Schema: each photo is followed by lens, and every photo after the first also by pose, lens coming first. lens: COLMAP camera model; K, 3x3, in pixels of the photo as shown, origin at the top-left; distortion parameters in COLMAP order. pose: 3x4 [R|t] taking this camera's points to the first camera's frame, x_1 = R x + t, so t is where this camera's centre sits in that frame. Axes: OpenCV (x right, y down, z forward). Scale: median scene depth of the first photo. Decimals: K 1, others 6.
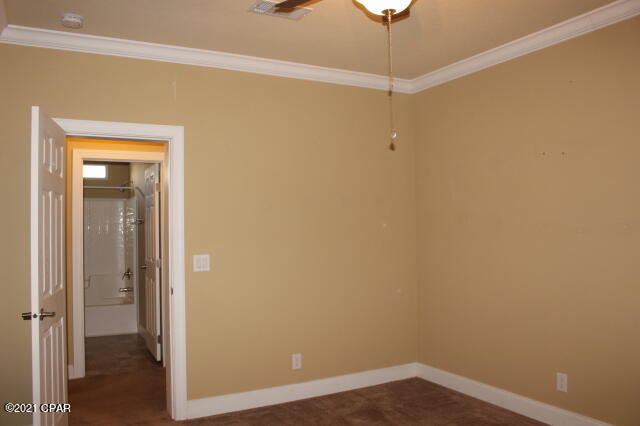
lens RADIAL K [[546.6, 0, 305.9], [0, 546.6, 213.9], [0, 0, 1]] dist [-0.101686, 0.008900]
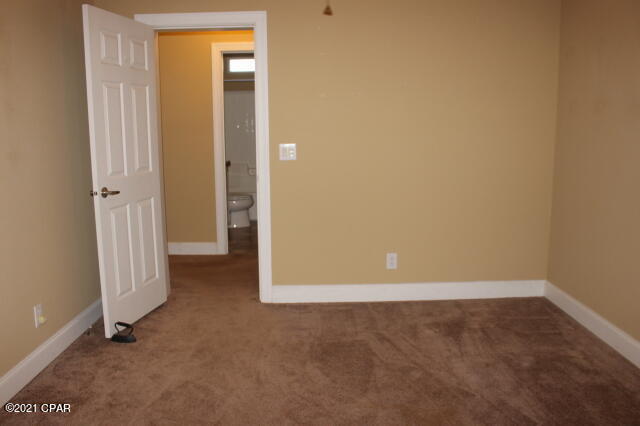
lens RADIAL K [[546.6, 0, 305.9], [0, 546.6, 213.9], [0, 0, 1]] dist [-0.101686, 0.008900]
pose [[0.881334, 0.082621, -0.465214, 0.309931], [0.007850, 0.981897, 0.189255, 0.012986], [0.472428, -0.170449, 0.864730, 0.139336]]
